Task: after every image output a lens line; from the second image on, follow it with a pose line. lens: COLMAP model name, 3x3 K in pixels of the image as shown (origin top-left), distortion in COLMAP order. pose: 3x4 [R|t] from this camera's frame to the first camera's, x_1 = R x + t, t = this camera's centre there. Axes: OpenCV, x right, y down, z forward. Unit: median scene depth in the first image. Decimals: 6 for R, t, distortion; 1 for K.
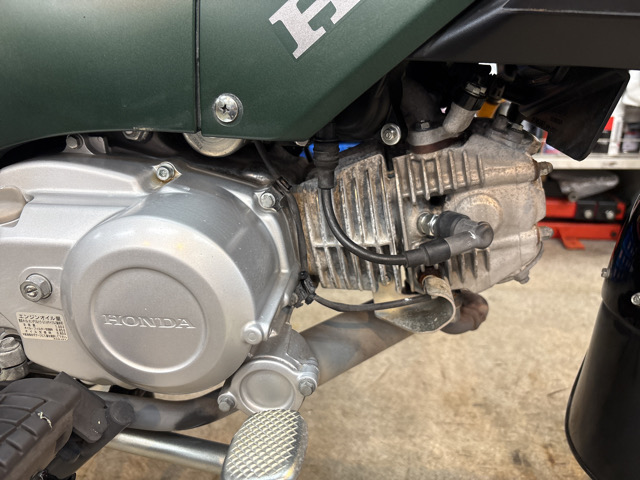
lens RADIAL K [[496.3, 0, 322.0], [0, 496.3, 240.9], [0, 0, 1]] dist [0.021410, -0.053647]
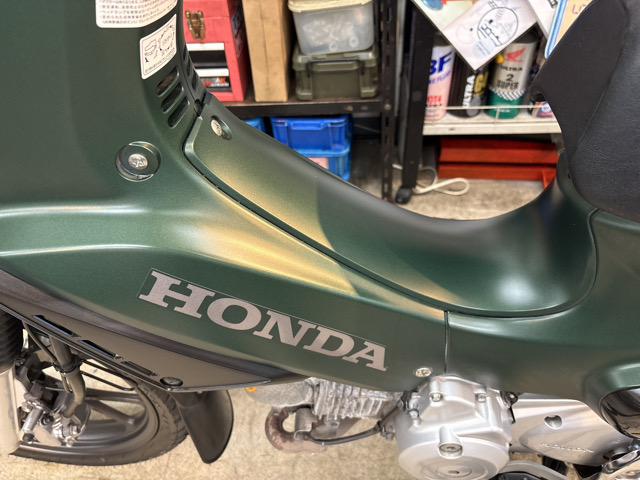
lens RADIAL K [[492.8, 0, 319.0], [0, 492.8, 240.0], [0, 0, 1]] dist [0.005489, -0.009791]
pose [[0.997902, -0.064731, -0.001310, 0.056884], [0.058614, 0.894633, 0.442940, -1.397528], [-0.027500, -0.442088, 0.896550, 0.216830]]
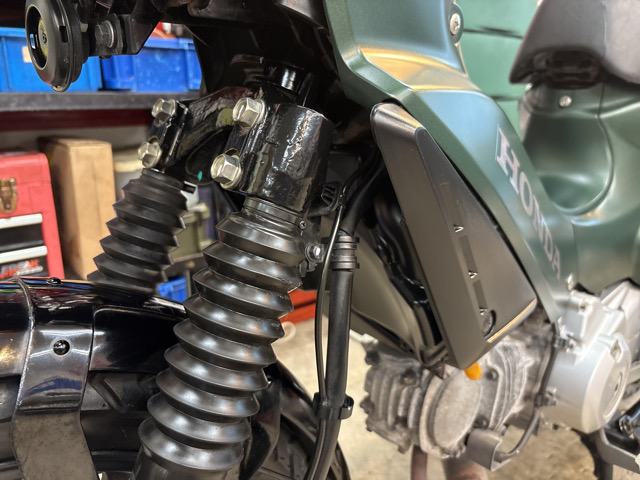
lens RADIAL K [[492.8, 0, 319.0], [0, 492.8, 240.0], [0, 0, 1]] dist [0.005489, -0.009791]
pose [[0.689711, -0.199039, 0.696191, -1.212697], [0.244084, 0.969113, 0.035254, -0.807029], [-0.681705, 0.145614, 0.716990, 0.706146]]
